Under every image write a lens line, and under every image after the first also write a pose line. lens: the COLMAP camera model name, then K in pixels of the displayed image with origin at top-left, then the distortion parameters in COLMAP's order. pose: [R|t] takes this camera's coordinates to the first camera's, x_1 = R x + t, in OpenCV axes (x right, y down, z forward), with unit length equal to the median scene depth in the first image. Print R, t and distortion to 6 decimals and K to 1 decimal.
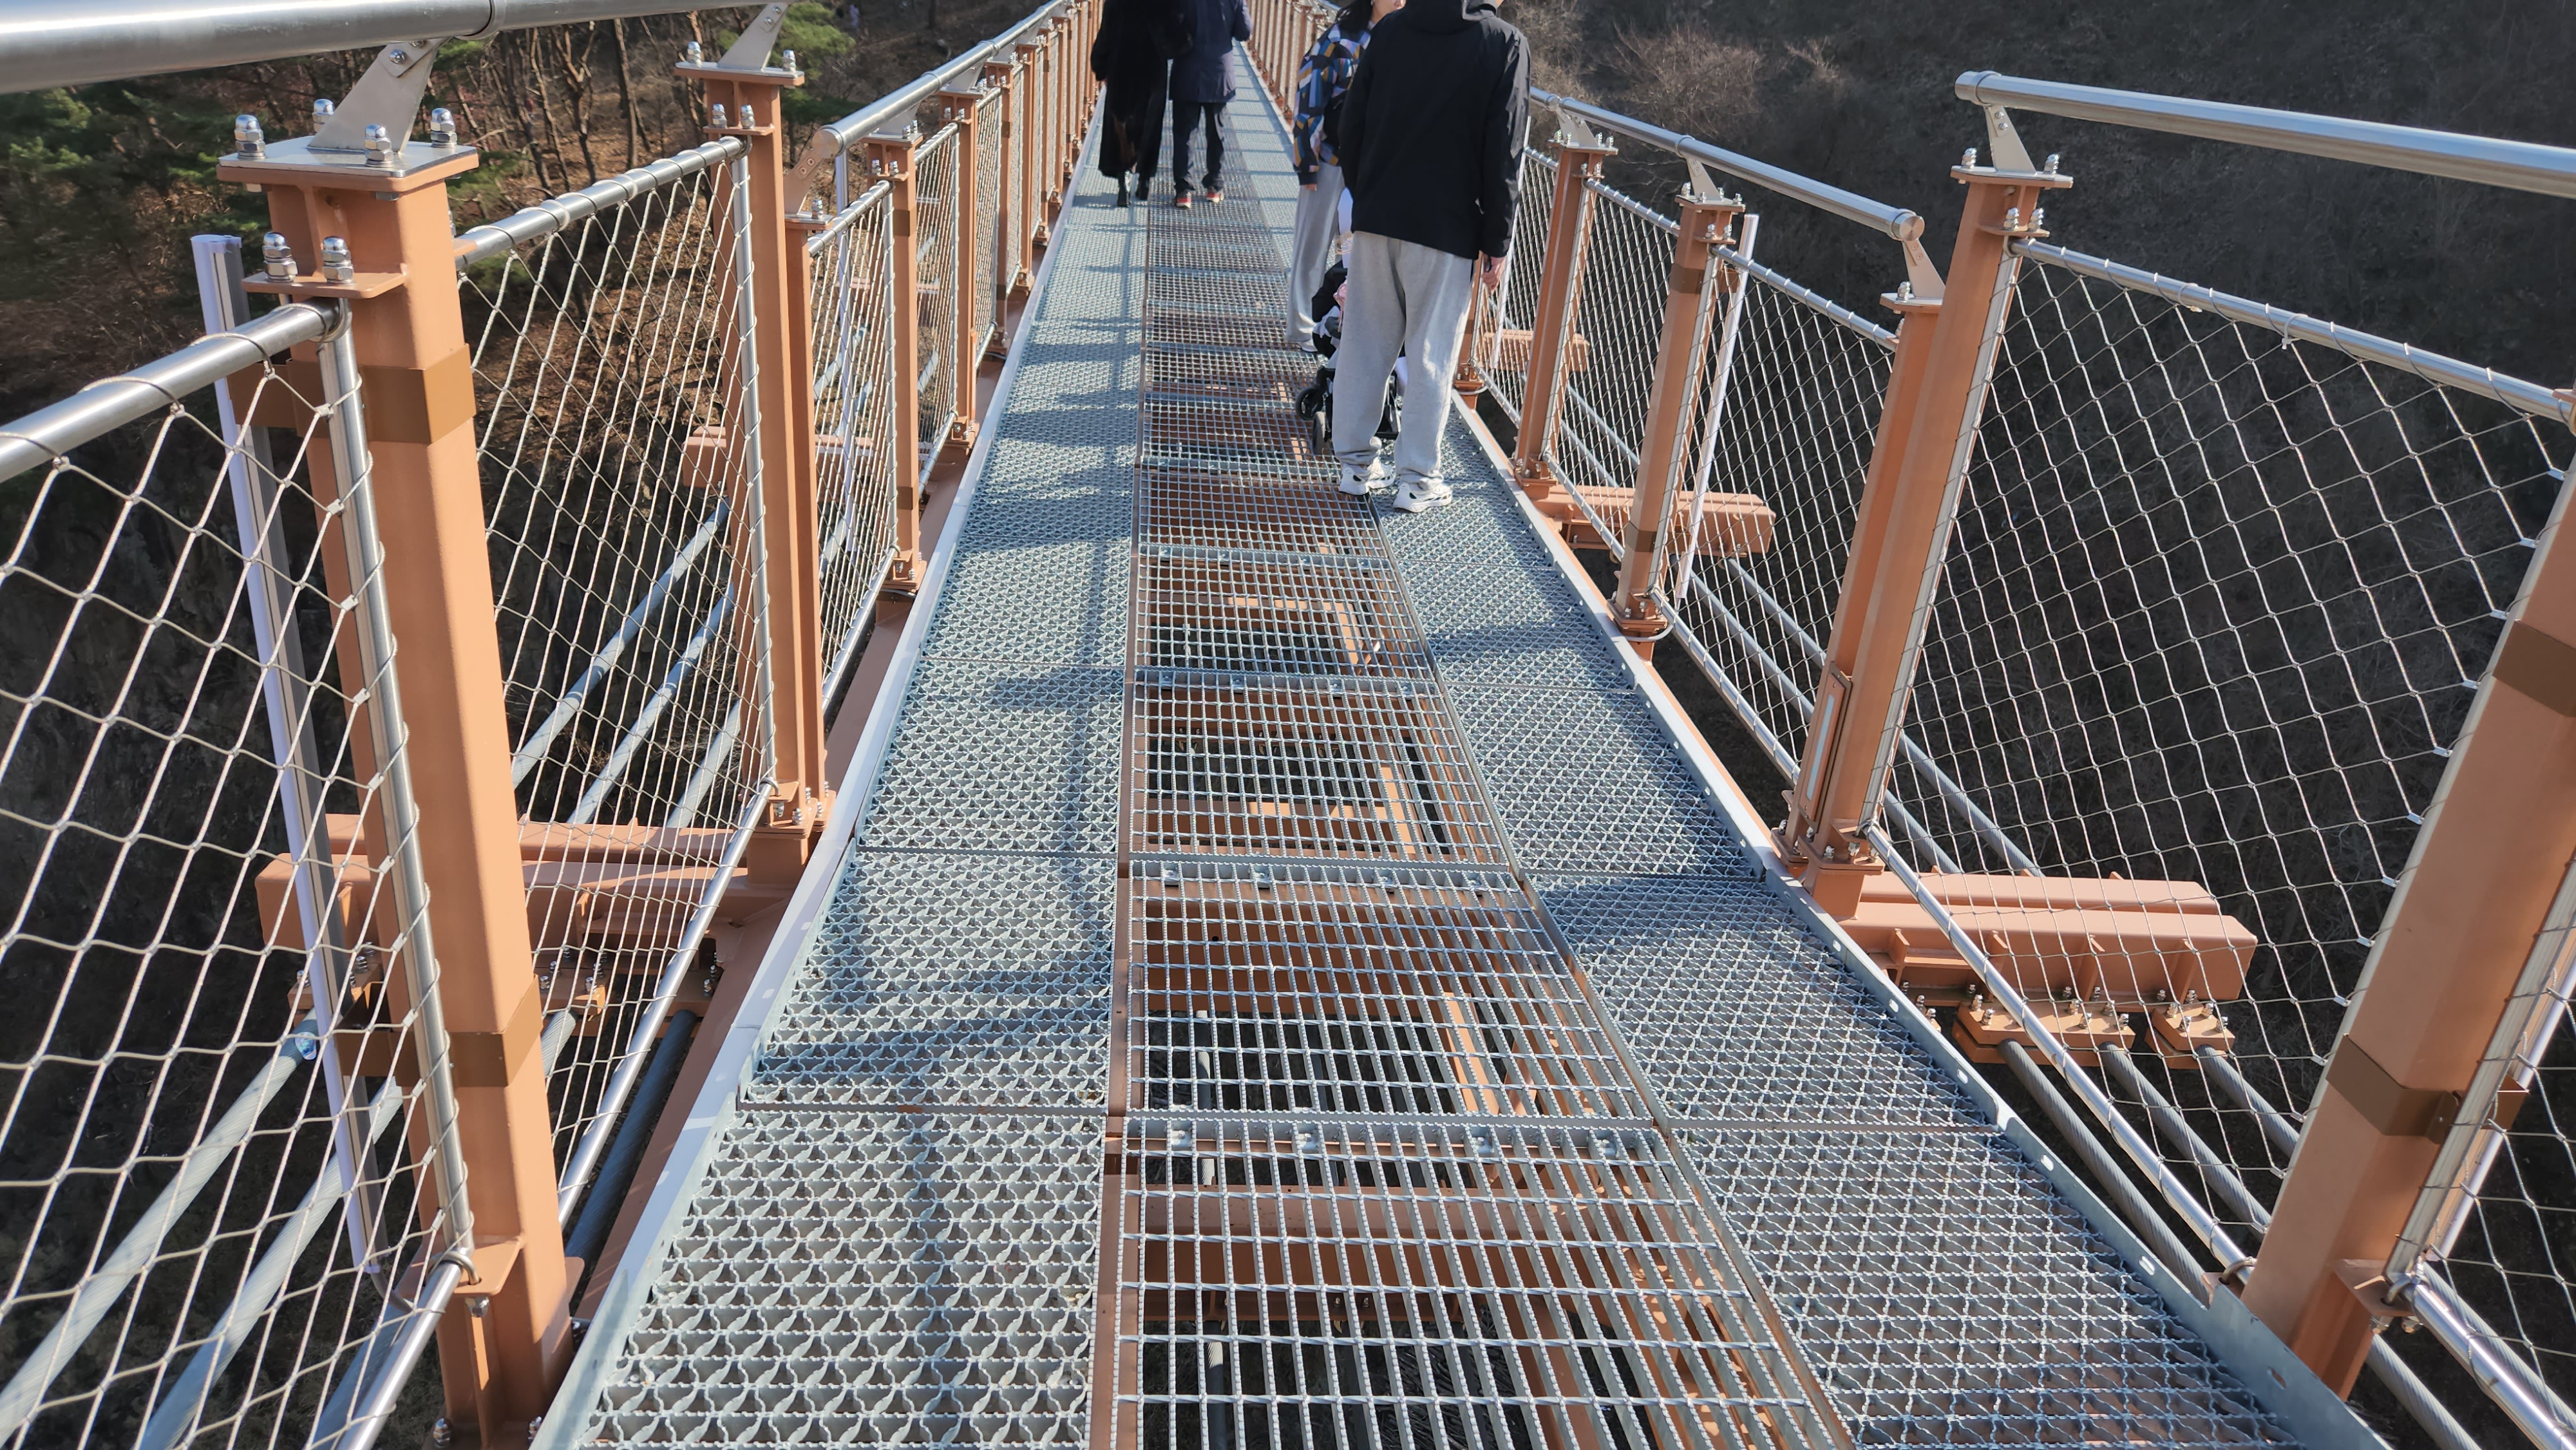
lens RADIAL K [[1712.5, 0, 1313.1], [0, 1712.5, 770.1], [0, 0, 1]] dist [0.067204, -0.061173]
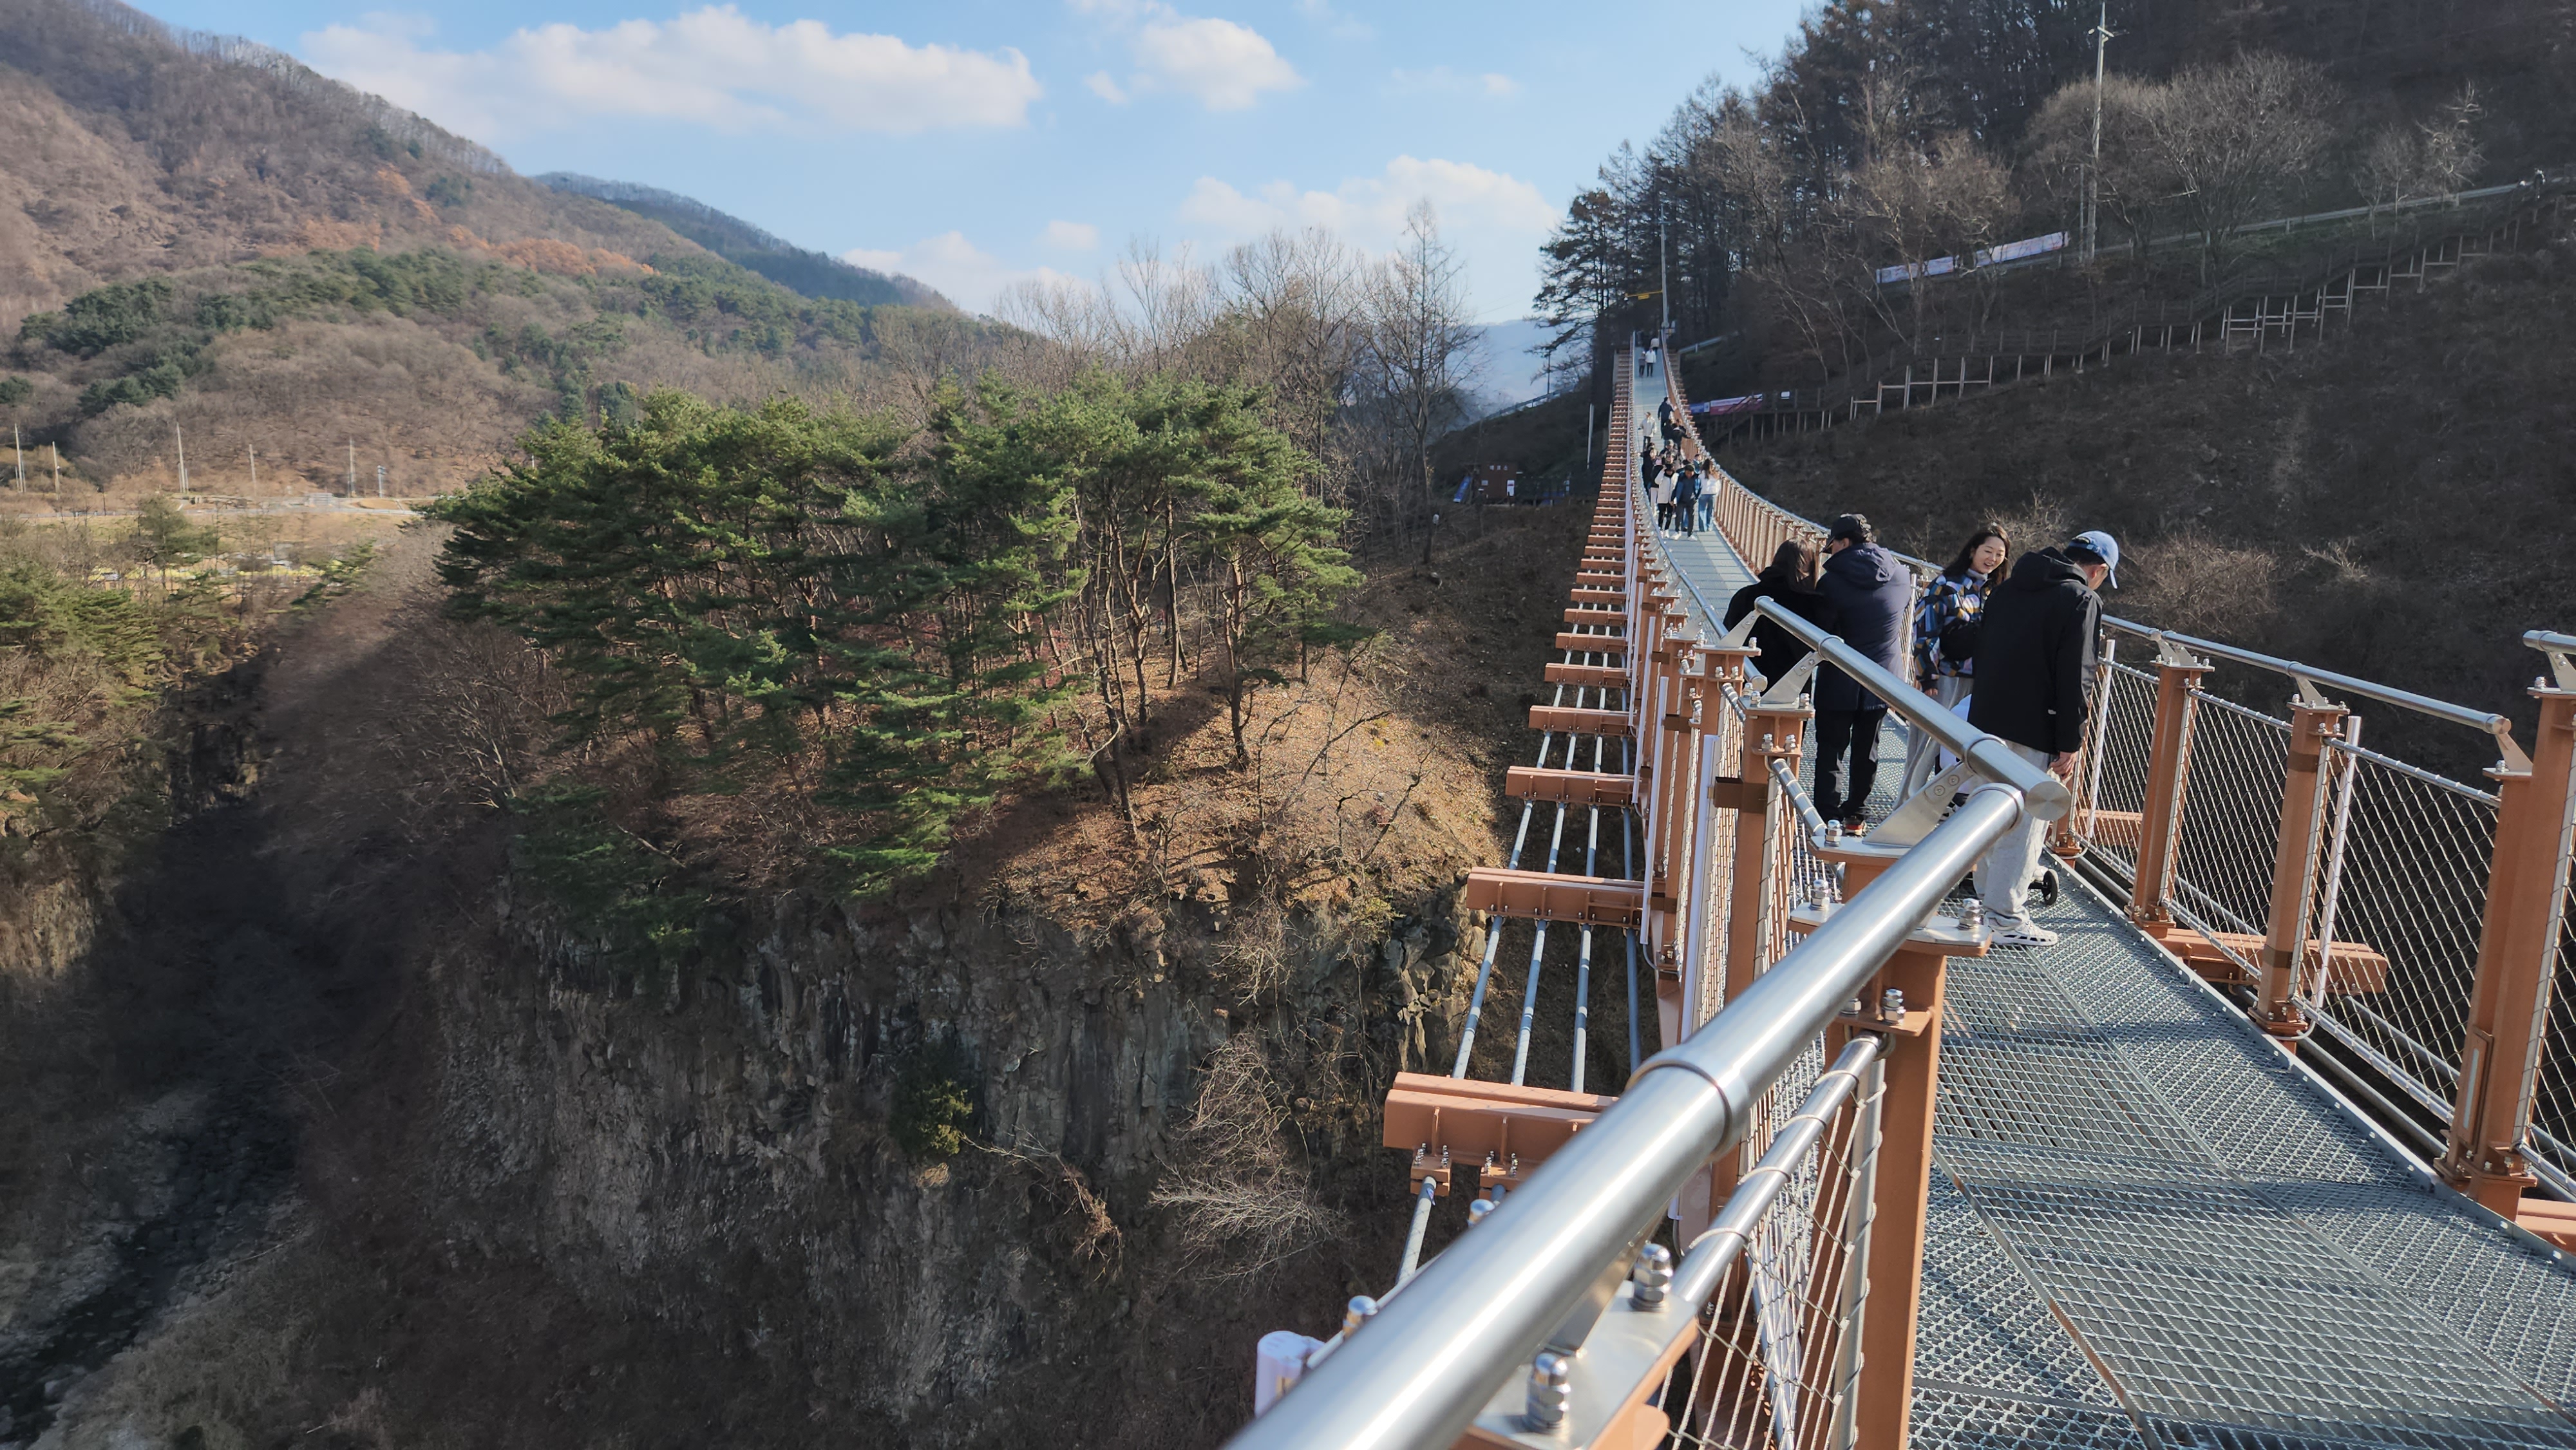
lens RADIAL K [[1712.5, 0, 1233.6], [0, 1712.5, 737.0], [0, 0, 1]] dist [0.067204, -0.061173]
pose [[0.955230, -0.005171, -0.295818, -0.143022], [-0.082351, 0.955688, -0.282628, 0.118879], [0.284172, 0.294336, 0.912476, -0.382608]]
